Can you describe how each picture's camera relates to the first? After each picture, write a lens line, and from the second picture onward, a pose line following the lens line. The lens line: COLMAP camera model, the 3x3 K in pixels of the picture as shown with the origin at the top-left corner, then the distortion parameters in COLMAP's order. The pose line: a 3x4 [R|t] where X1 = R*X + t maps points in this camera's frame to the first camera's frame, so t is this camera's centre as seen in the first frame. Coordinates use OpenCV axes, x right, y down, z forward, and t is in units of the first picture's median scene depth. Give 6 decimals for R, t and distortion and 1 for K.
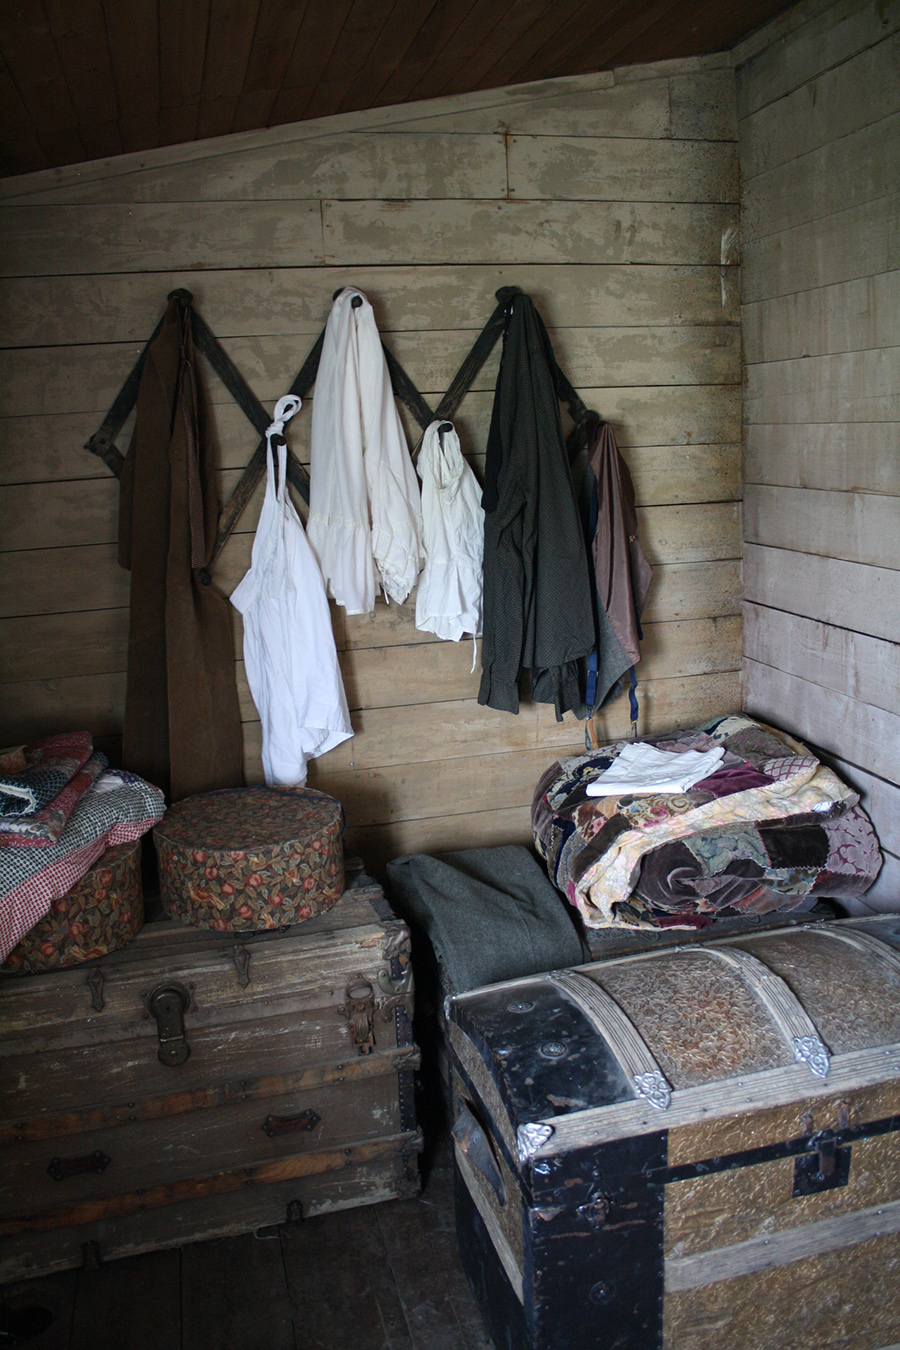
lens RADIAL K [[1145.8, 0, 452.7], [0, 1145.8, 663.8], [0, 0, 1]] dist [-0.084106, 0.007026]
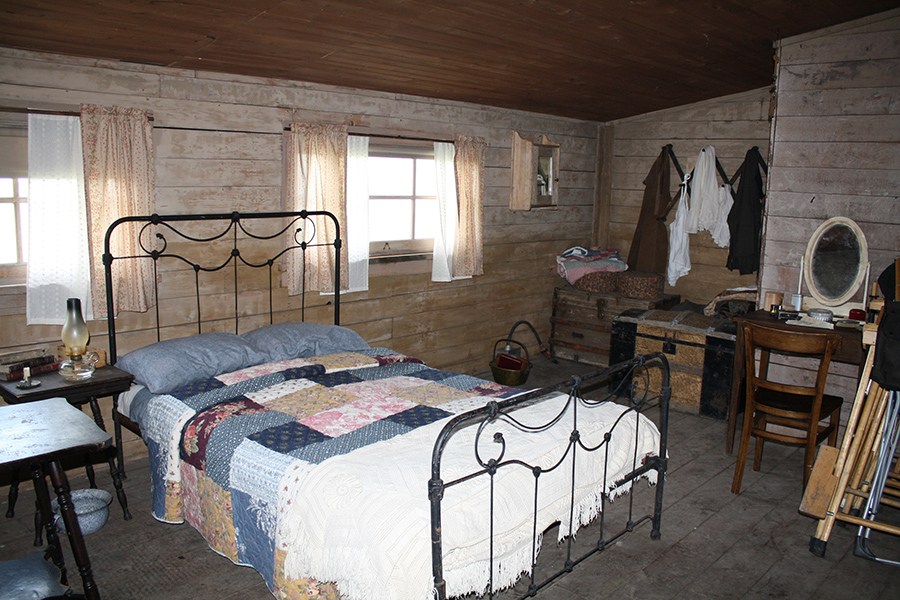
lens RADIAL K [[763.8, 0, 450.7], [0, 763.8, 302.5], [0, 0, 1]] dist [-0.084106, 0.007026]
pose [[0.552700, 0.198146, -0.809482, 1.520094], [-0.226580, 0.970463, 0.082846, 0.146854], [0.801988, 0.137623, 0.581270, -1.009402]]
